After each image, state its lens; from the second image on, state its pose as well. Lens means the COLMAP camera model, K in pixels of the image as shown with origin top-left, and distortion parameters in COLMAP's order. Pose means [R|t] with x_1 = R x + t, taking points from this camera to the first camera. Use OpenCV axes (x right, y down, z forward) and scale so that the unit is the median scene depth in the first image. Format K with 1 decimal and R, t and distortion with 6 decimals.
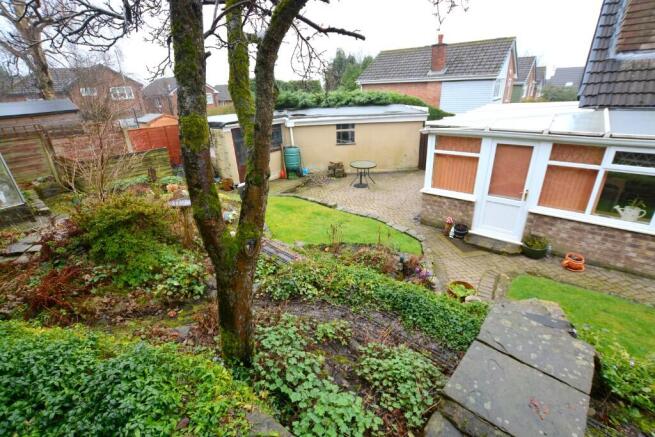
lens RADIAL K [[290.8, 0, 331.8], [0, 290.8, 218.5], [0, 0, 1]] dist [-0.028144, 0.000419]
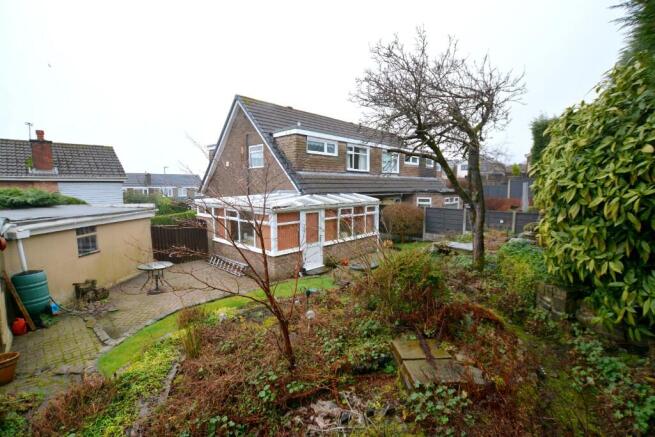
lens RADIAL K [[290.8, 0, 331.8], [0, 290.8, 218.5], [0, 0, 1]] dist [-0.028144, 0.000419]
pose [[0.100920, -0.070781, 0.992374, -1.005083], [0.408040, 0.912659, 0.023599, -0.184417], [-0.907369, 0.402546, 0.120987, 0.576772]]
